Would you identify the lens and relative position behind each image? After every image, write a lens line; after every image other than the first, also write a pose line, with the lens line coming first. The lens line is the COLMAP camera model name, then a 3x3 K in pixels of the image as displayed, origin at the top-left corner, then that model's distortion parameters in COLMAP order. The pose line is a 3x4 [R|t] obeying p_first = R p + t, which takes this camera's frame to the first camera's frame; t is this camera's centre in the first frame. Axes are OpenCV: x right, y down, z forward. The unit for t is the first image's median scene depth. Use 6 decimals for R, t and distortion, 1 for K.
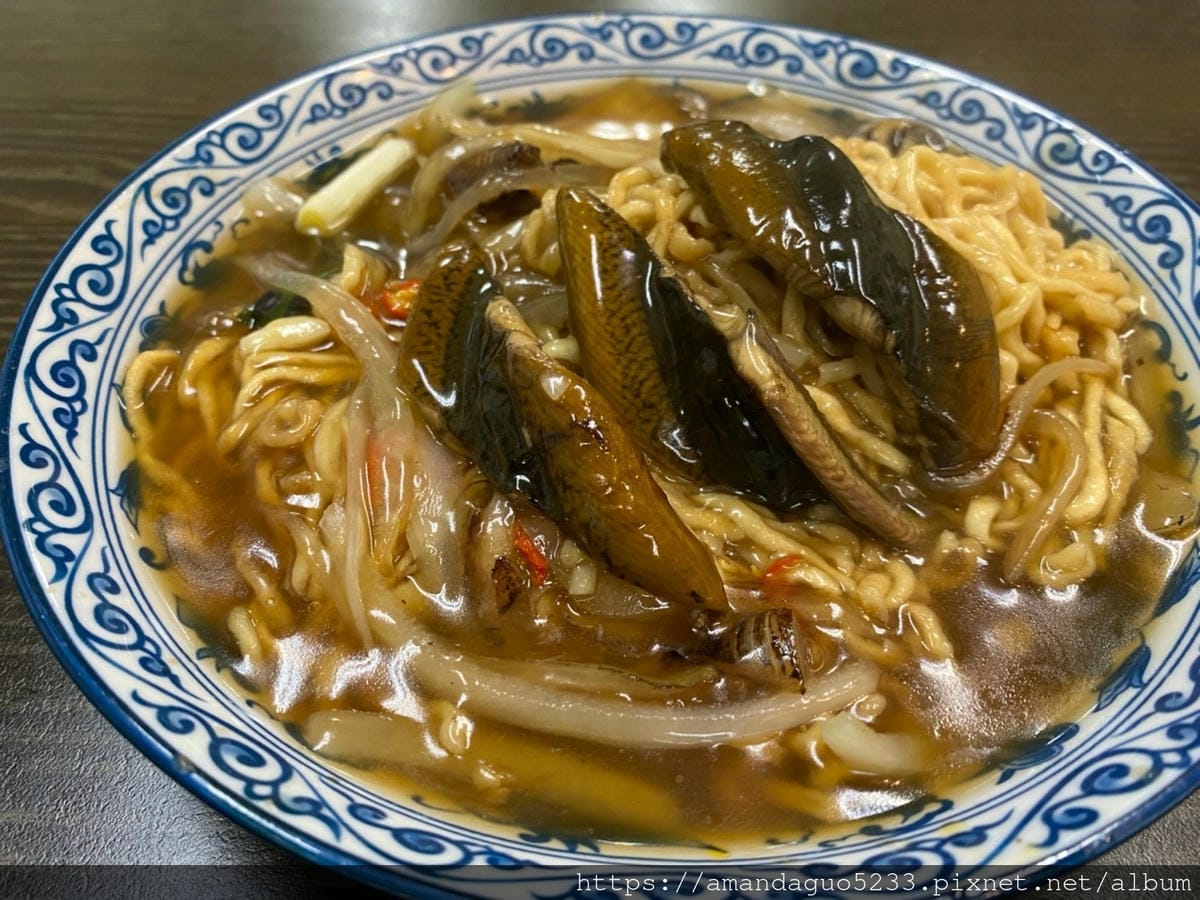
lens RADIAL K [[973.3, 0, 598.8], [0, 973.3, 443.6], [0, 0, 1]] dist [-0.053367, 0.044082]
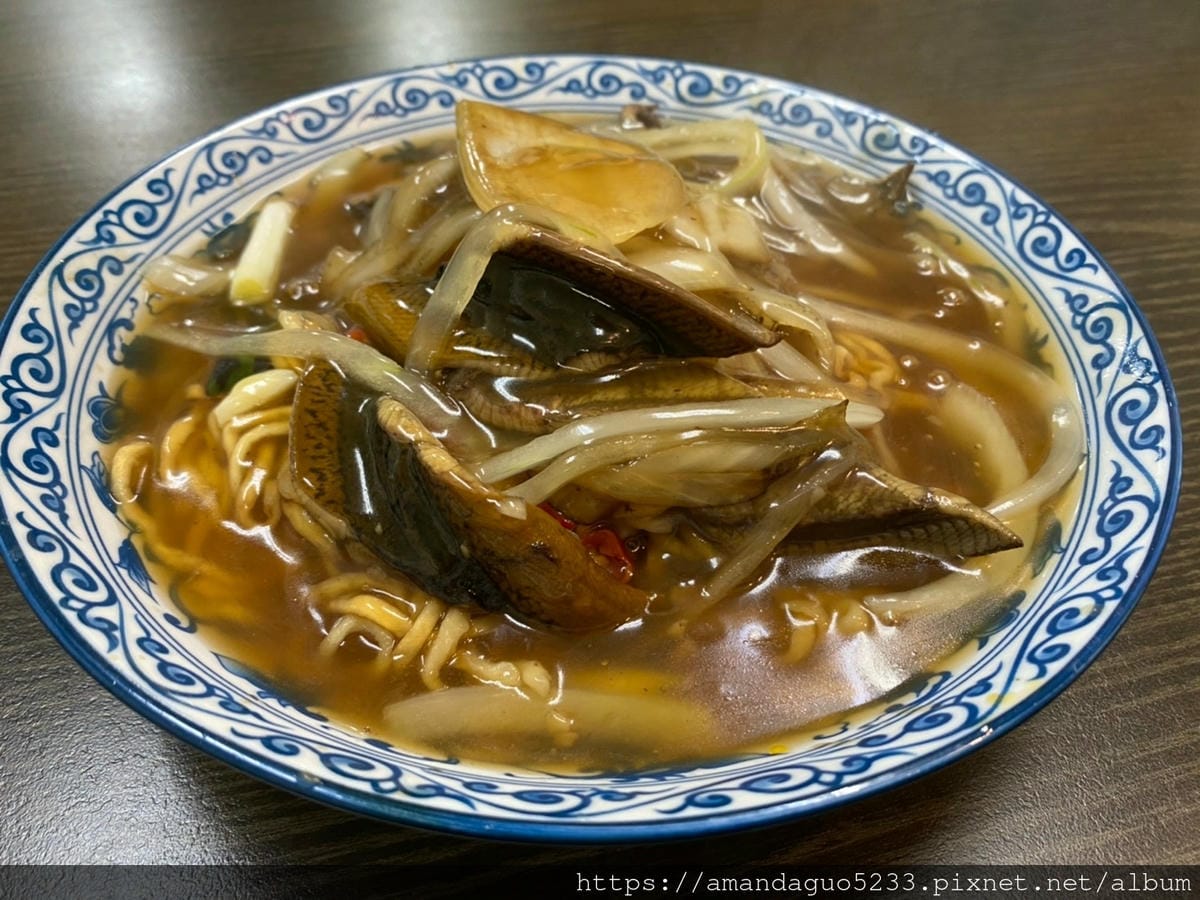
lens RADIAL K [[973.3, 0, 600.1], [0, 973.3, 451.5], [0, 0, 1]] dist [-0.053367, 0.044082]
pose [[0.966656, -0.167774, 0.193464, -0.150497], [0.173877, 0.984655, -0.014884, 0.027587], [-0.187998, 0.048027, 0.980994, -0.070945]]
